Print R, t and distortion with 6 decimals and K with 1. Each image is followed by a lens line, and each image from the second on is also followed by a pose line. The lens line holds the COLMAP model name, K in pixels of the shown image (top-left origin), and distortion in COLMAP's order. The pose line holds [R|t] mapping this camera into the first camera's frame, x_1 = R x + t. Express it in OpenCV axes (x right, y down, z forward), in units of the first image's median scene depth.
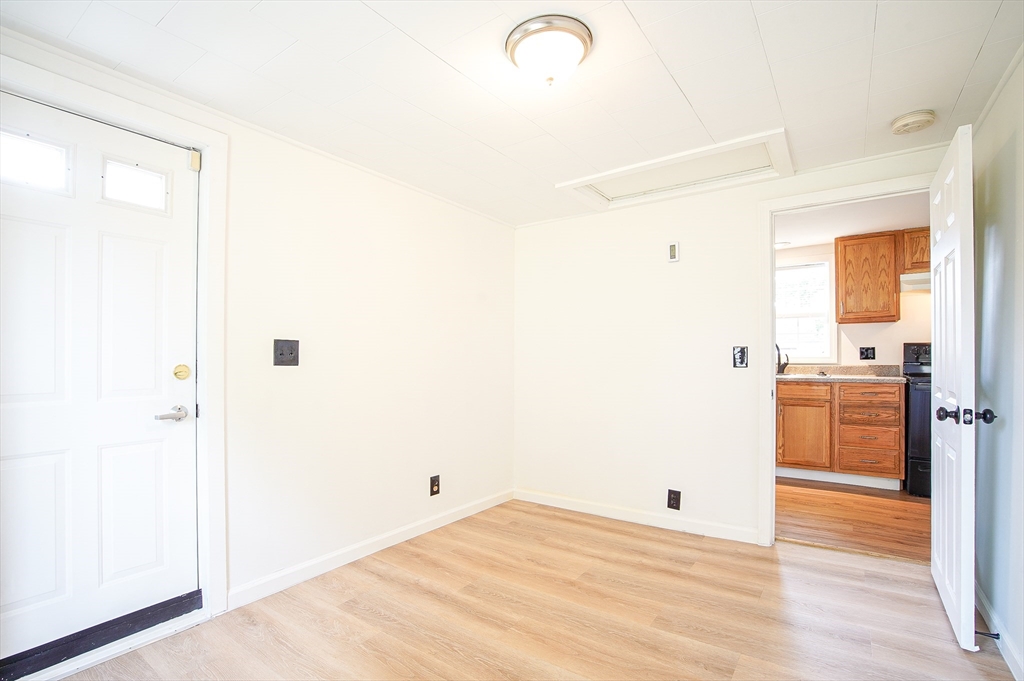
lens RADIAL K [[472.1, 0, 512.7], [0, 472.1, 357.2], [0, 0, 1]] dist [-0.002236, -0.000328]
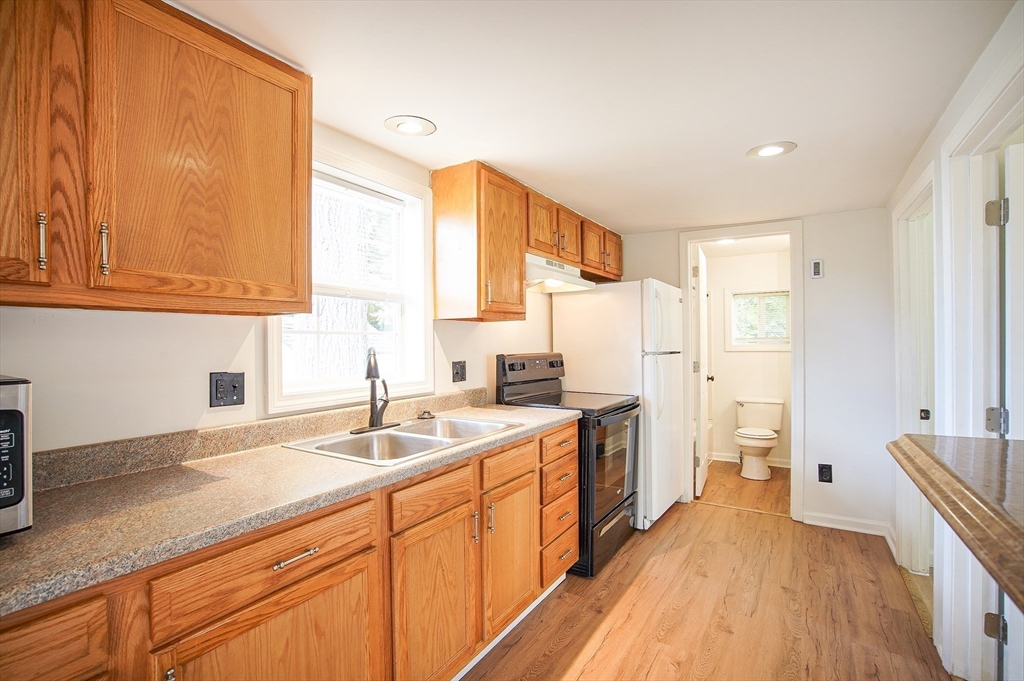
lens RADIAL K [[481.5, 0, 504.2], [0, 481.5, 343.4], [0, 0, 1]] dist [-0.065608, 0.025040]
pose [[-0.038663, 0.001785, 0.999251, 0.145356], [0.001950, 0.999997, -0.001711, -0.045214], [-0.999250, 0.001883, -0.038666, 1.022391]]
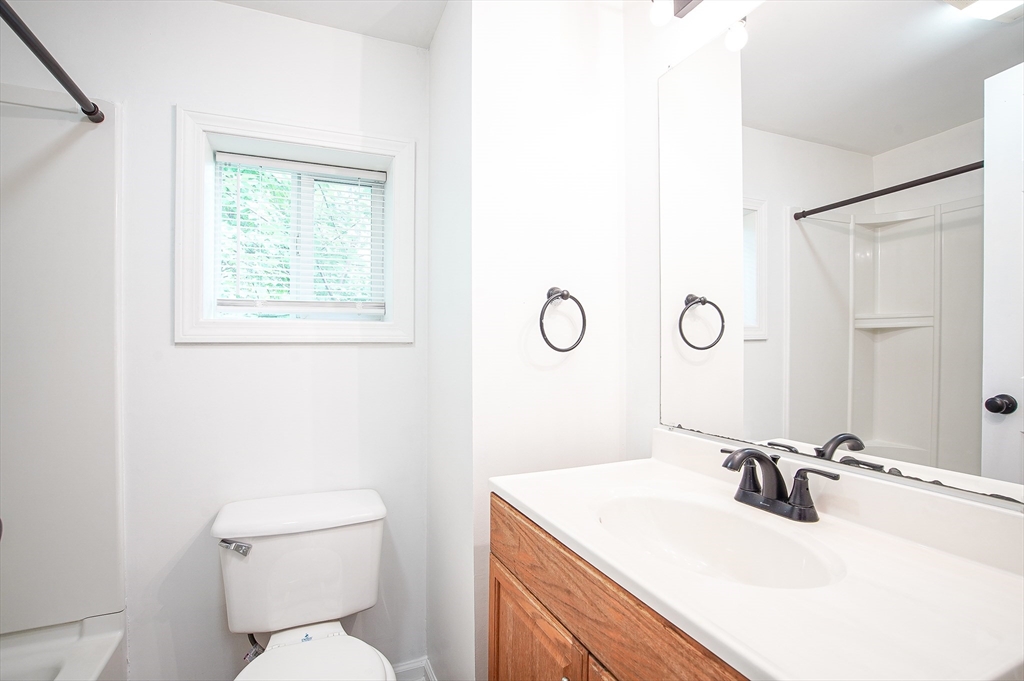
lens RADIAL K [[481.5, 0, 504.2], [0, 481.5, 343.4], [0, 0, 1]] dist [-0.065608, 0.025040]
pose [[-0.851904, -0.002496, 0.523692, 0.999013], [0.000724, 0.999982, 0.005943, -0.028394], [-0.523698, 0.005442, -0.851887, 0.554158]]
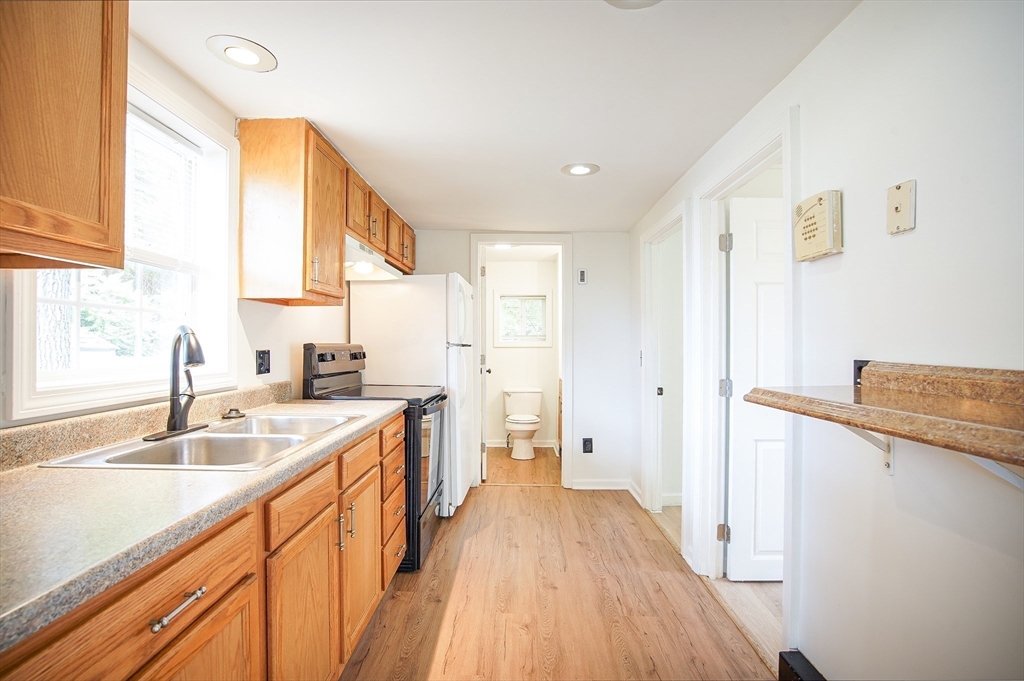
lens RADIAL K [[477.2, 0, 512.0], [0, 477.2, 340.5], [0, 0, 1]] dist [-0.063538, 0.024222]
pose [[-0.558032, 0.006735, 0.829792, 0.191852], [-0.005958, 0.999909, -0.012122, -0.028332], [-0.829798, -0.011708, -0.557940, 1.122574]]
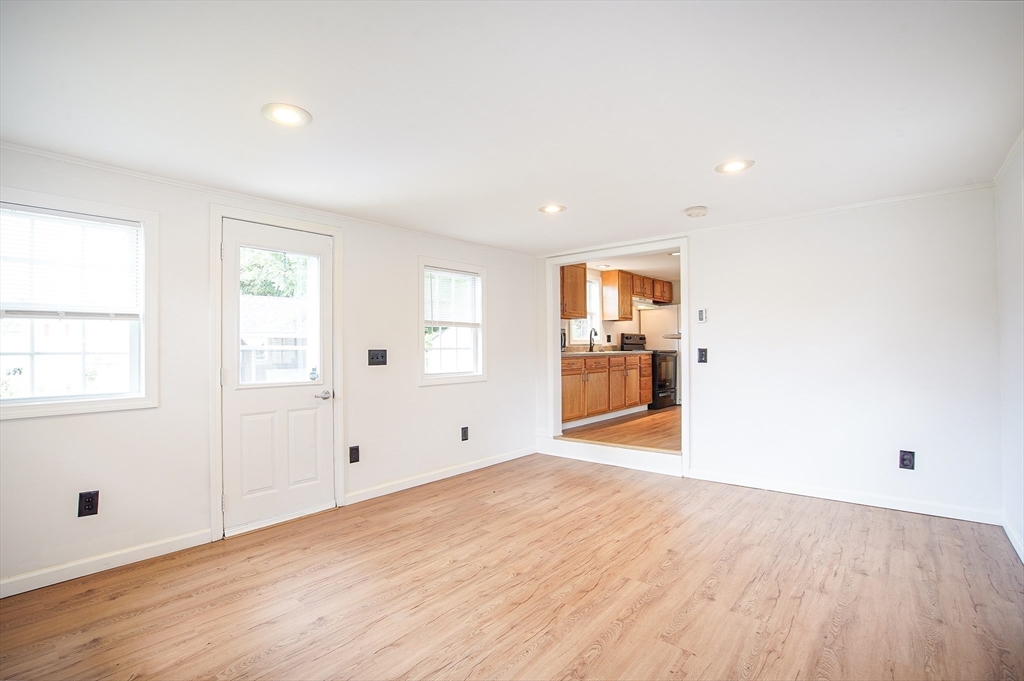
lens RADIAL K [[481.5, 0, 504.2], [0, 481.5, 343.4], [0, 0, 1]] dist [-0.065608, 0.025040]
pose [[0.111304, 0.011353, 0.993722, -1.098982], [0.003112, 0.999926, -0.011773, 0.031081], [-0.993782, 0.004402, 0.111260, 1.255637]]
